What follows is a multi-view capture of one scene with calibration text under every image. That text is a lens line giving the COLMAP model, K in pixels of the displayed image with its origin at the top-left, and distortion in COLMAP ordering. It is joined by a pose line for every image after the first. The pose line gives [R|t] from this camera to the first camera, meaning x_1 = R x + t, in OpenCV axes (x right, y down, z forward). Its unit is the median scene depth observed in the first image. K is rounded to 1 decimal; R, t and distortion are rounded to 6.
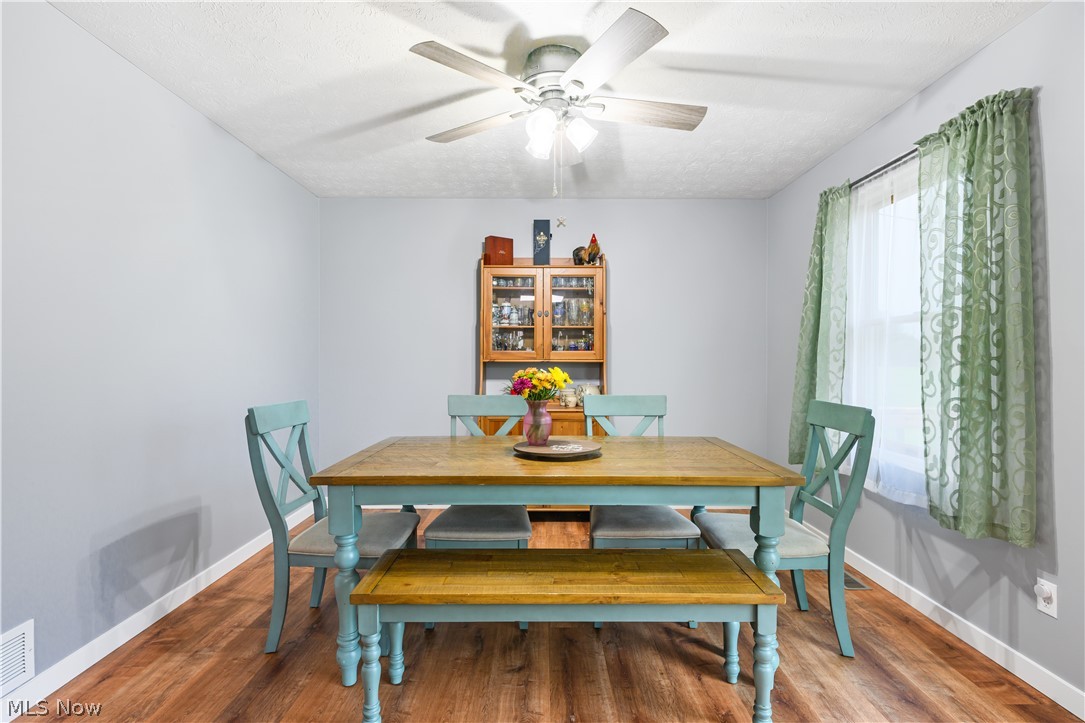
lens RADIAL K [[520.5, 0, 540.4], [0, 520.5, 360.7], [0, 0, 1]] dist [0.001828, 0.000424]
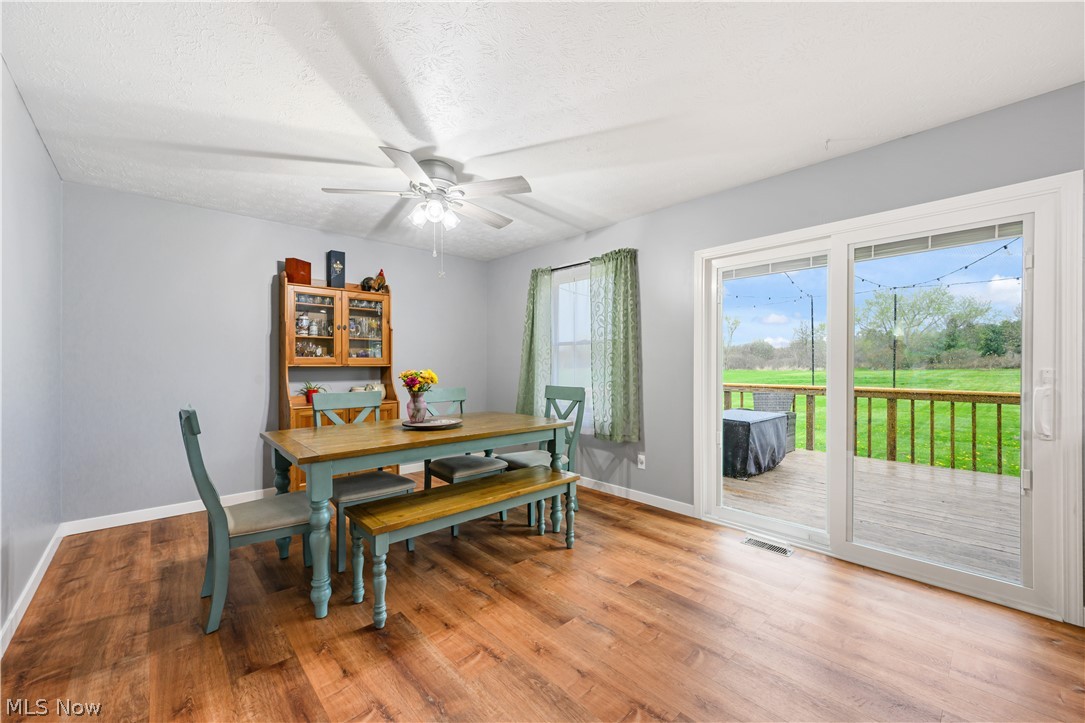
lens RADIAL K [[427.4, 0, 537.1], [0, 427.4, 363.4], [0, 0, 1]] dist [0.001489, 0.000236]
pose [[0.744798, -0.002368, 0.667286, -0.564168], [0.005097, 0.999985, -0.002140, 0.000138], [-0.667271, 0.004995, 0.744799, -0.121412]]
